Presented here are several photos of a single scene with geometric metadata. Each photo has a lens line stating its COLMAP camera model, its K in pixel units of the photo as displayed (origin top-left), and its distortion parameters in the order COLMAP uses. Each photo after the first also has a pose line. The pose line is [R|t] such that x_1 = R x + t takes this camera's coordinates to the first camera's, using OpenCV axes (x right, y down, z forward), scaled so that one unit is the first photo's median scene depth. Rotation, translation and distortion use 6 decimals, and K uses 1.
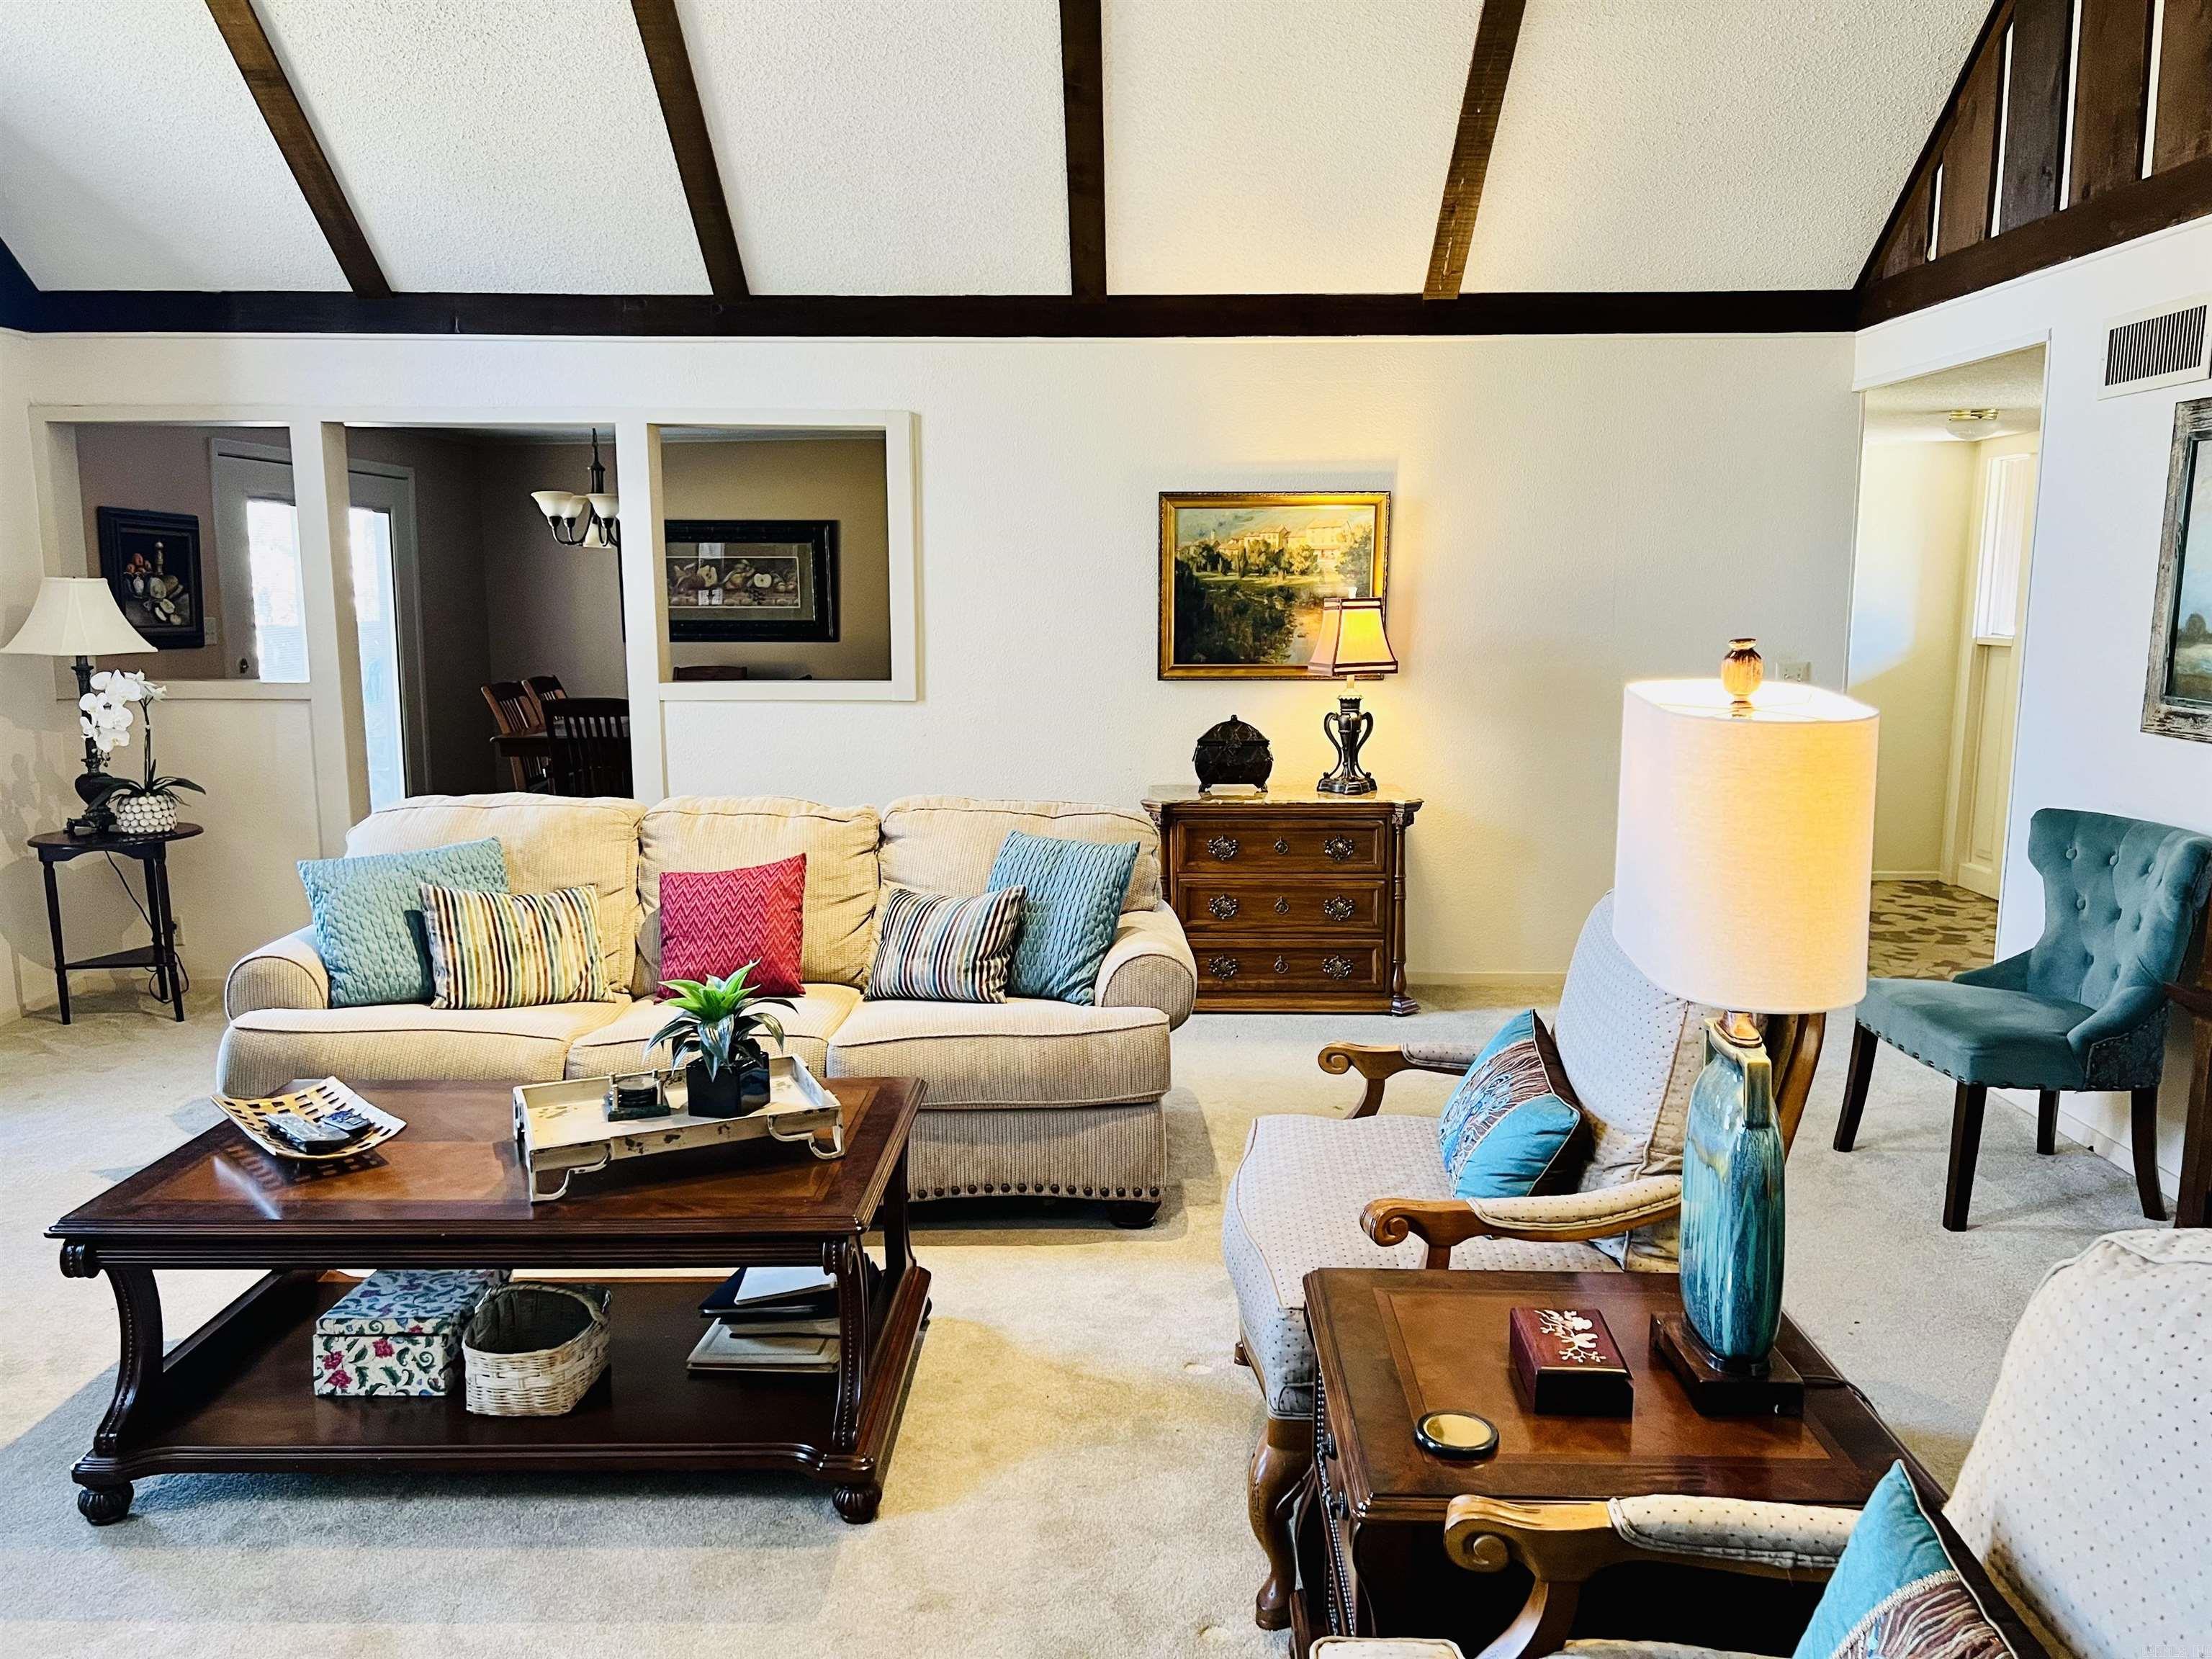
lens RADIAL K [[1662.7, 0, 1134.9], [0, 1662.7, 828.0], [0, 0, 1]] dist [0.070256, -0.081637]
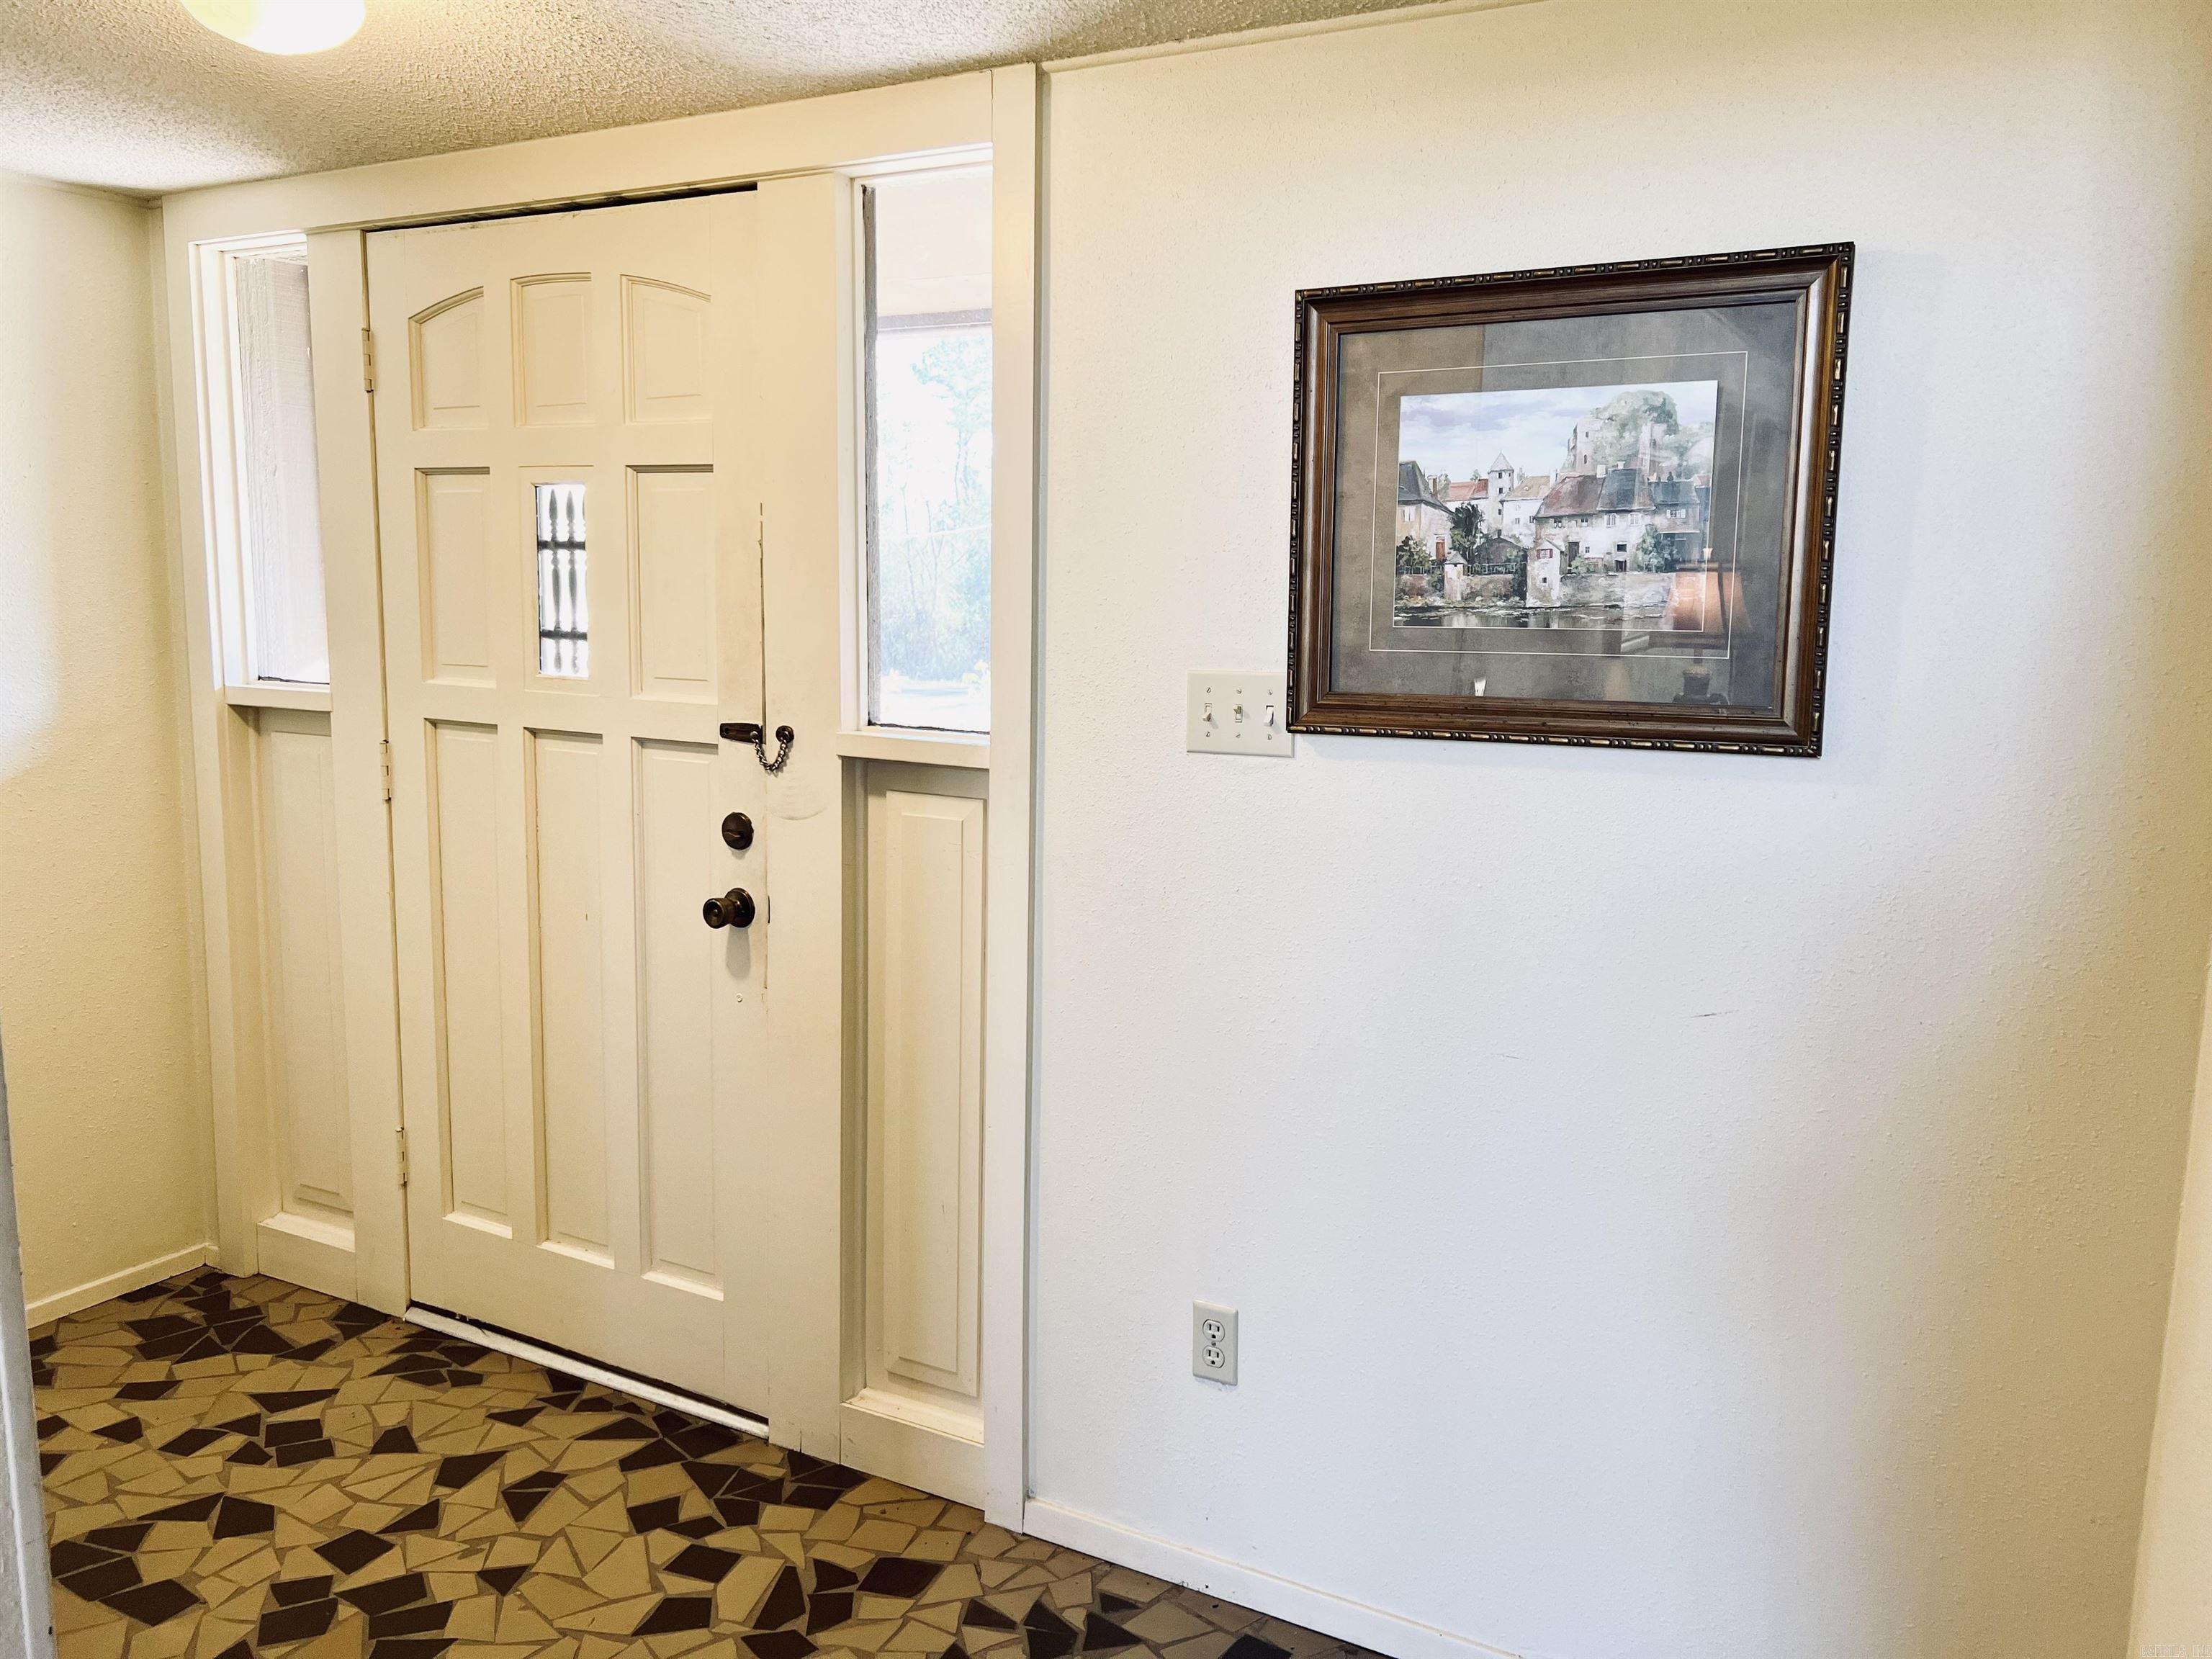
lens RADIAL K [[1659.3, 0, 1106.0], [0, 1659.3, 829.5], [0, 0, 1]] dist [0.070643, -0.084714]
pose [[0.483440, -0.113677, 0.867965, 0.345545], [0.107498, 0.991737, 0.070014, -0.120354], [-0.868752, 0.059457, 0.491665, 0.870073]]
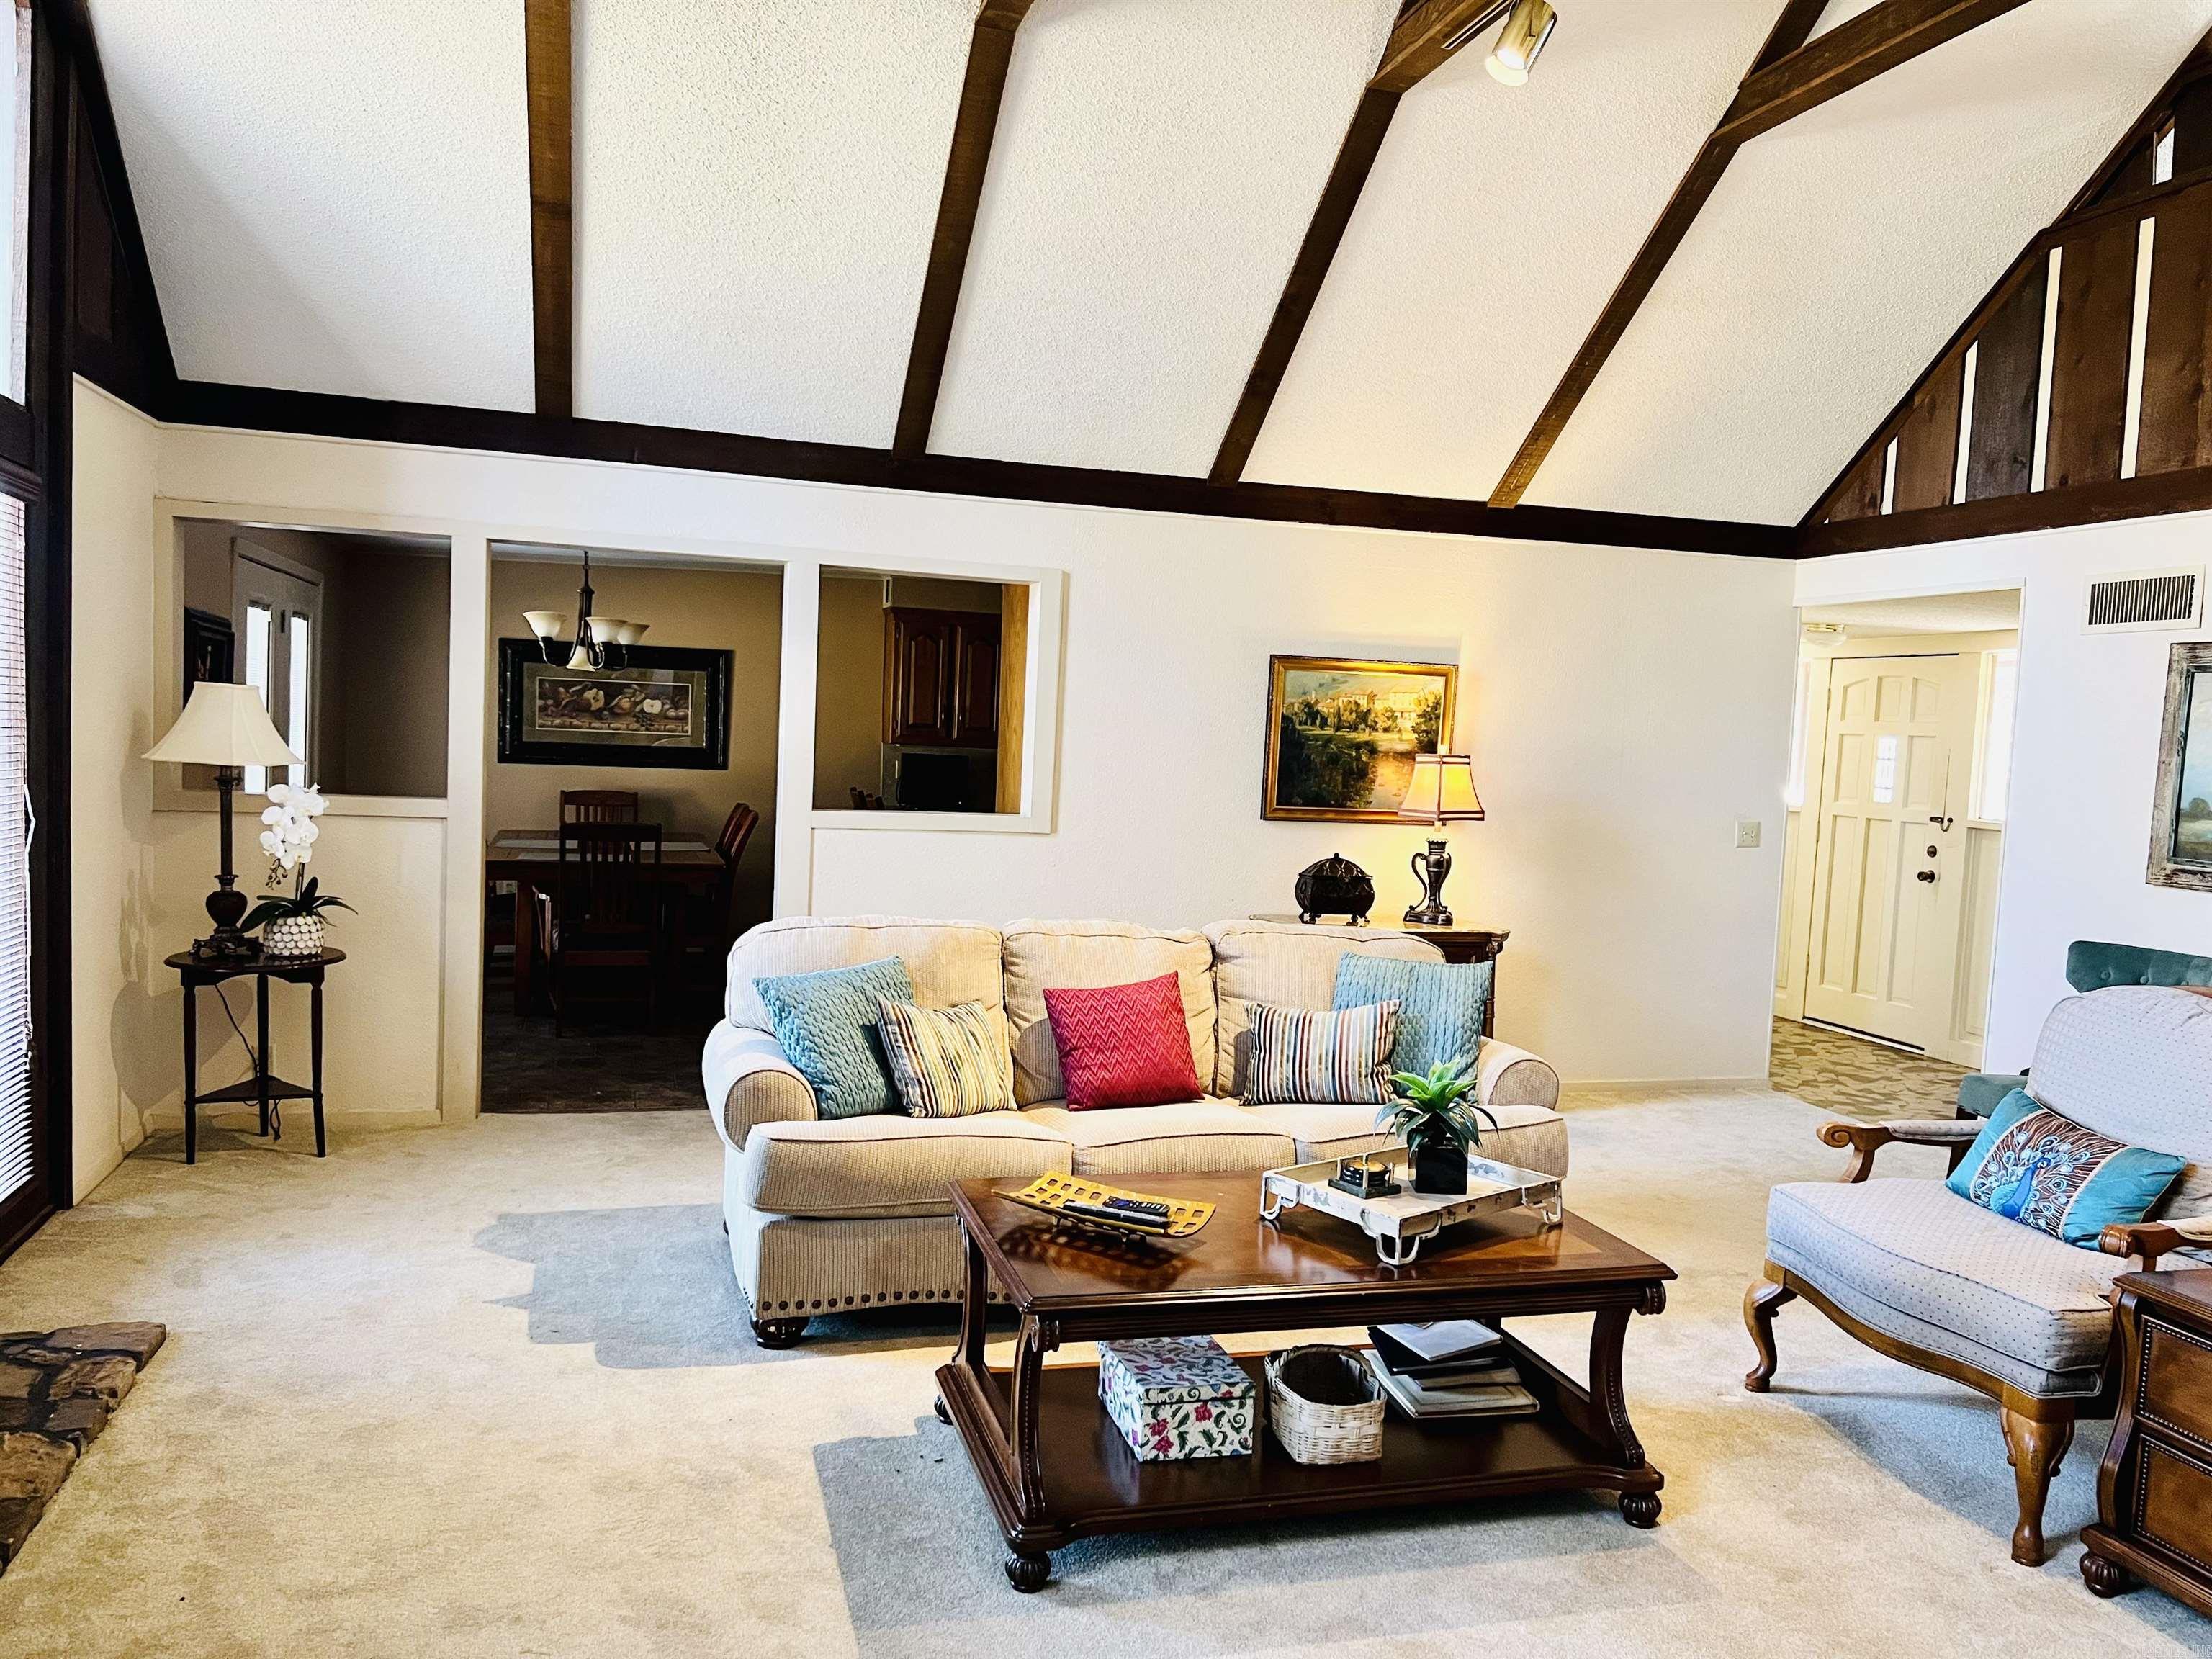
lens RADIAL K [[1659.3, 0, 1106.0], [0, 1659.3, 829.5], [0, 0, 1]] dist [0.070643, -0.084714]
pose [[0.958634, 0.026032, 0.283447, -0.426308], [-0.002977, 0.996672, -0.081467, 0.008411], [-0.284625, 0.077253, 0.955521, -0.031535]]
